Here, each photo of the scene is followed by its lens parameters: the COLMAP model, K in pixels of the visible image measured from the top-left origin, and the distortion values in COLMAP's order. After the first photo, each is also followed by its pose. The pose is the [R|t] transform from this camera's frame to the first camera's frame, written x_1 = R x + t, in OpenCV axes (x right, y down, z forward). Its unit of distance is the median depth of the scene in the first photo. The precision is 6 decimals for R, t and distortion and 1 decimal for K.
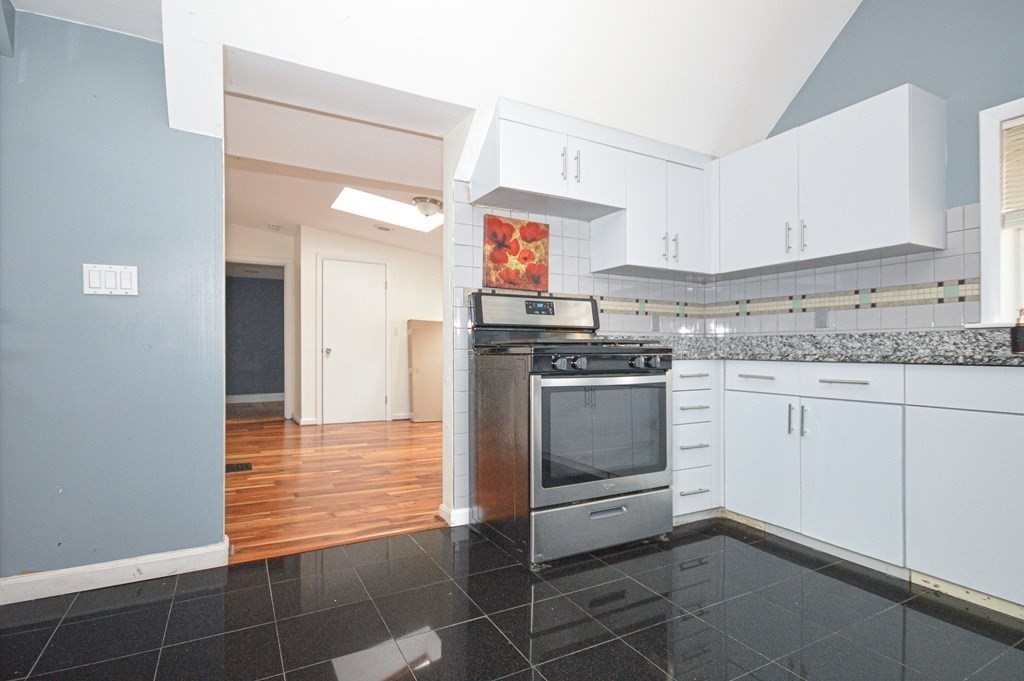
lens RADIAL K [[498.0, 0, 519.8], [0, 498.0, 348.7], [0, 0, 1]] dist [0.002746, -0.002509]
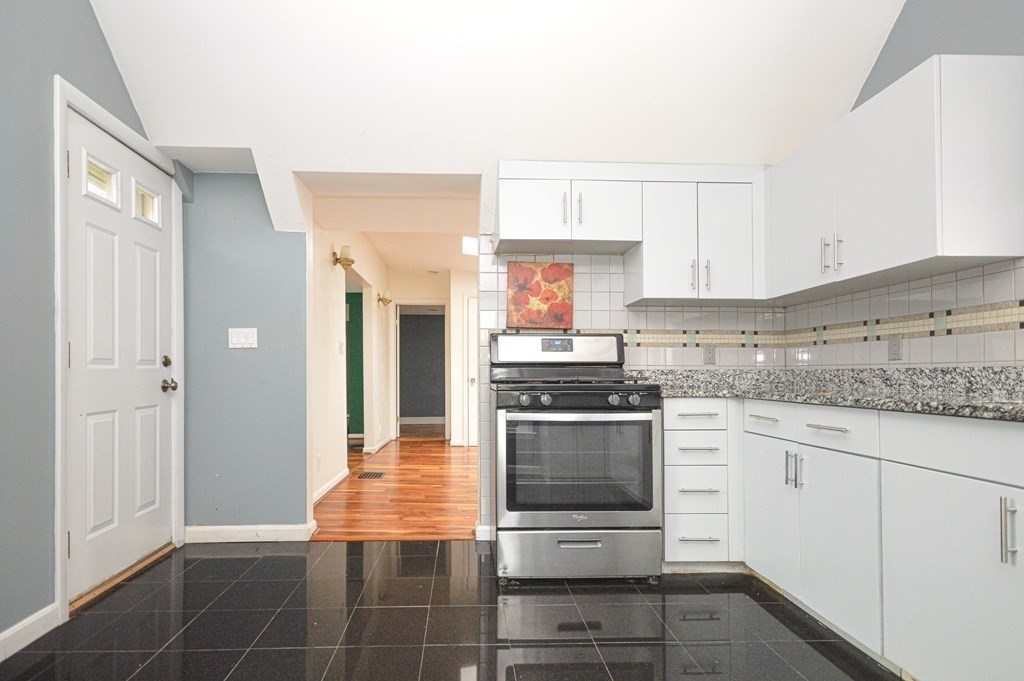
lens RADIAL K [[512.9, 0, 473.4], [0, 512.9, 372.4], [0, 0, 1]] dist [-0.001512, 0.000677]
pose [[0.888989, -0.003855, -0.457912, 0.380295], [0.001618, 0.999985, -0.005276, -0.018830], [0.457925, 0.003949, 0.888982, -0.043816]]
